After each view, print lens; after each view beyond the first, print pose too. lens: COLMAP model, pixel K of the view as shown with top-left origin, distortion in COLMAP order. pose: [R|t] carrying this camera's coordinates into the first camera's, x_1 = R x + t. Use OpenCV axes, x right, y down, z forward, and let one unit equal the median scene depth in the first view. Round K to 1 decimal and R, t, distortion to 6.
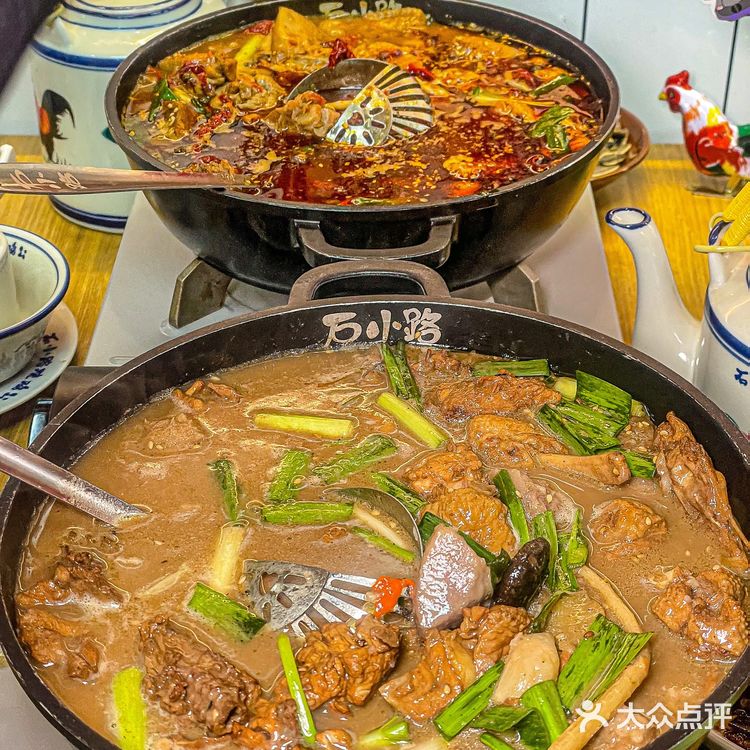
lens RADIAL K [[1585.1, 0, 379.3], [0, 1585.1, 374.8], [0, 0, 1]] dist [0.075643, 0.000000]
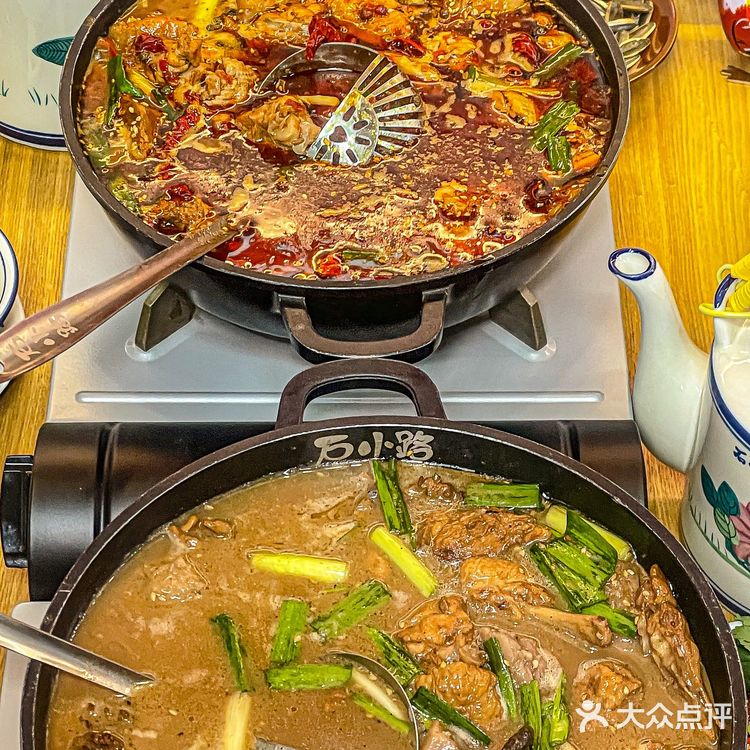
lens RADIAL K [[2482.3, 0, 373.5], [0, 2482.3, 375.1], [0, 0, 1]] dist [0.080289, 0.000000]
pose [[0.999757, -0.007822, 0.020633, -0.028128], [0.002463, 0.968777, 0.247920, -0.425493], [-0.021928, -0.247809, 0.968561, -0.459525]]
